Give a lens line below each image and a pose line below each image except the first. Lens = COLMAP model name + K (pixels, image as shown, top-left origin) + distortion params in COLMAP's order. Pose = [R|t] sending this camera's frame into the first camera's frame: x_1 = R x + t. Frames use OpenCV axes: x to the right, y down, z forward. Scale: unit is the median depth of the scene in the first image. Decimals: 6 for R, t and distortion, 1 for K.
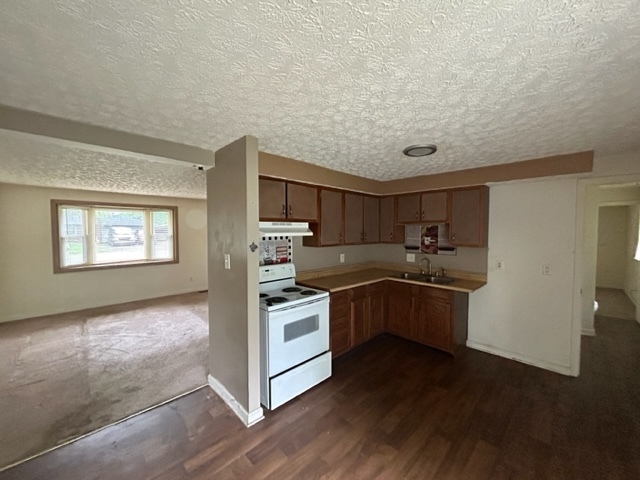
lens RADIAL K [[257.0, 0, 320.0], [0, 257.0, 238.9], [0, 0, 1]] dist [0.003001, 0.000112]
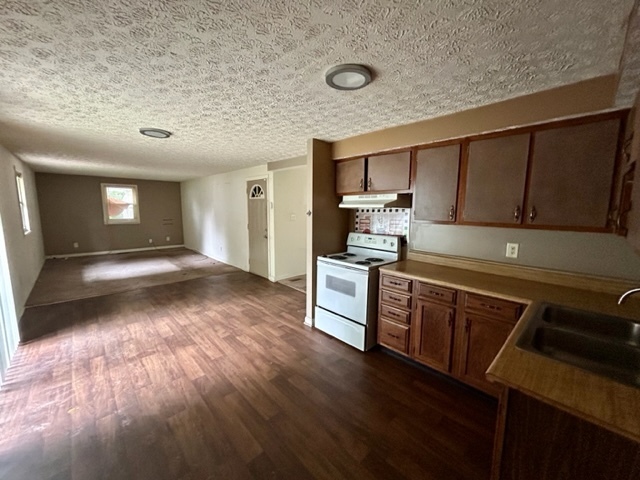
lens RADIAL K [[257.0, 0, 320.3], [0, 257.0, 240.0], [0, 0, 1]] dist [0.003001, 0.000112]
pose [[-0.016659, 0.125505, -0.991953, 0.835559], [-0.044445, 0.991017, 0.126133, -0.003804], [0.998873, 0.046189, -0.010932, 0.715922]]
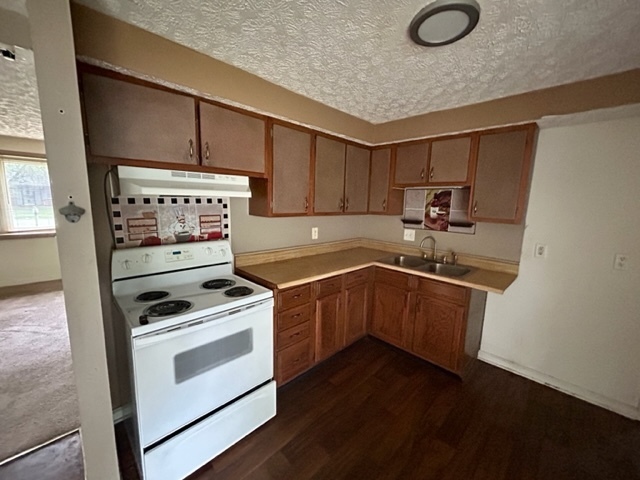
lens RADIAL K [[257.0, 0, 320.1], [0, 257.0, 238.8], [0, 0, 1]] dist [0.003001, 0.000112]
pose [[0.999657, 0.025182, 0.007202, 0.120577], [-0.025830, 0.993383, 0.111910, 0.010696], [-0.004336, -0.112058, 0.993692, 0.350212]]
